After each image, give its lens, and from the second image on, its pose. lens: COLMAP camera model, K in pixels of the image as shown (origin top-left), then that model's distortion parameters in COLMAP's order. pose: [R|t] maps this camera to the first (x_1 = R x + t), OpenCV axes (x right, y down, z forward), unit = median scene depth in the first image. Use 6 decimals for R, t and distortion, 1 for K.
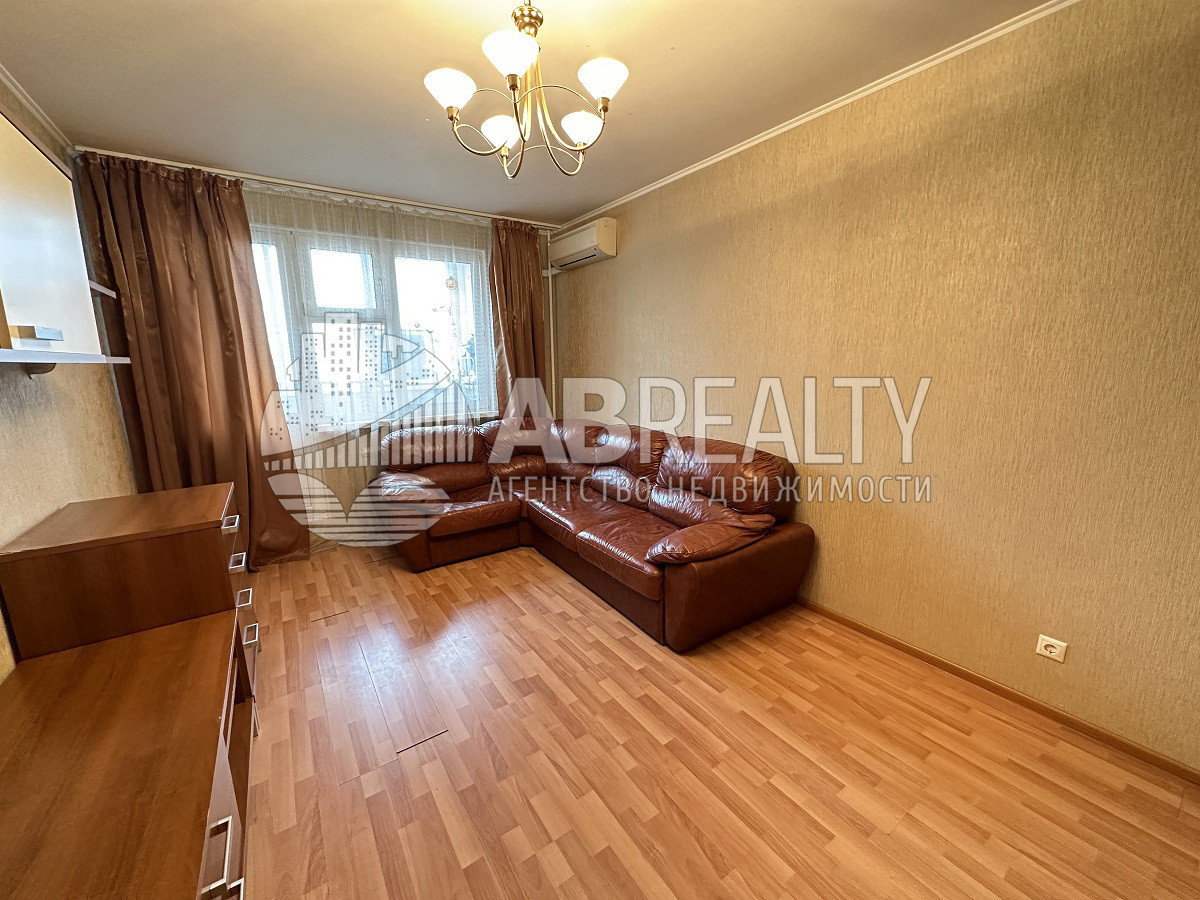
lens RADIAL K [[478.2, 0, 599.3], [0, 478.2, 450.8], [0, 0, 1]] dist [0.001128, -0.000161]
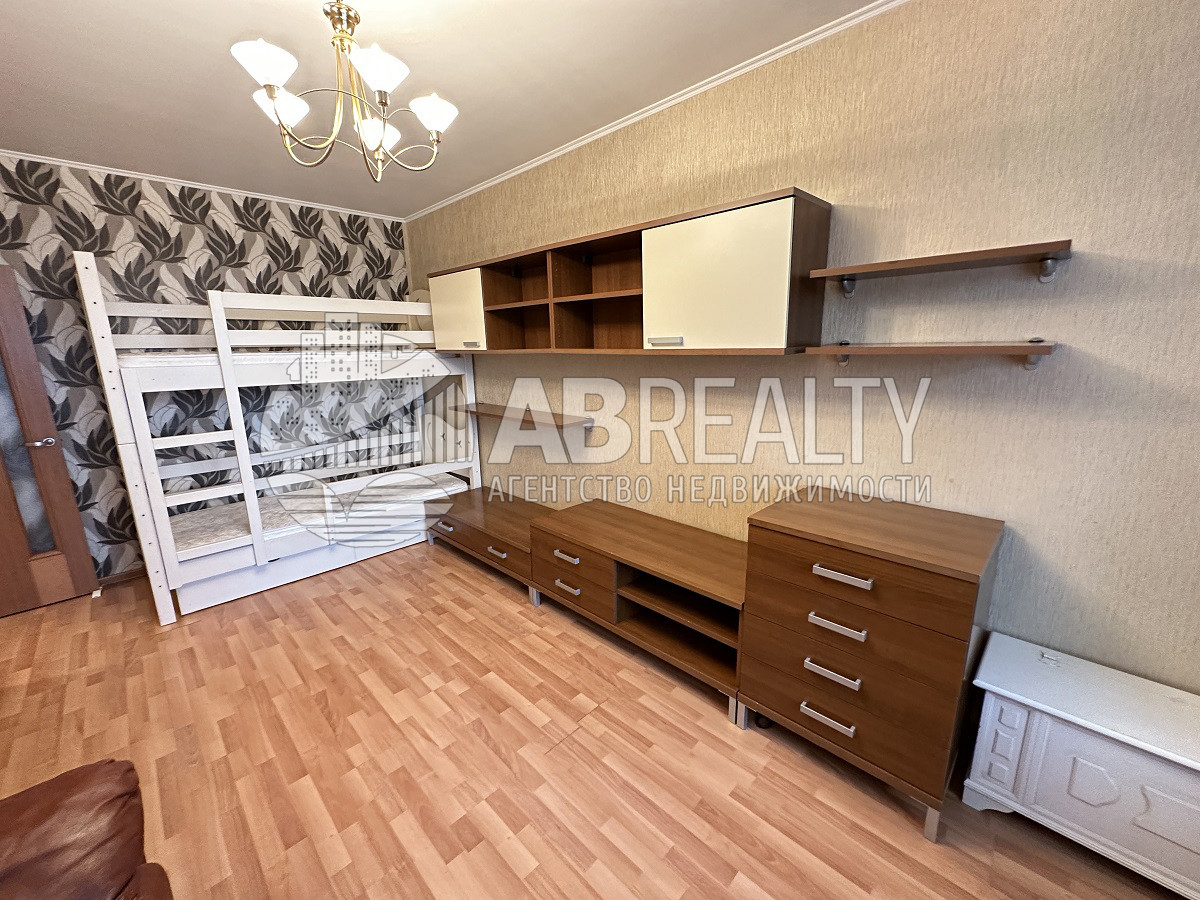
lens RADIAL K [[478.2, 0, 599.3], [0, 478.2, 450.8], [0, 0, 1]] dist [0.001128, -0.000161]
pose [[-0.981212, 0.073395, -0.178426, -0.216177], [-0.003567, 0.917754, 0.397133, -0.251247], [0.192899, 0.390308, -0.900250, 1.189247]]
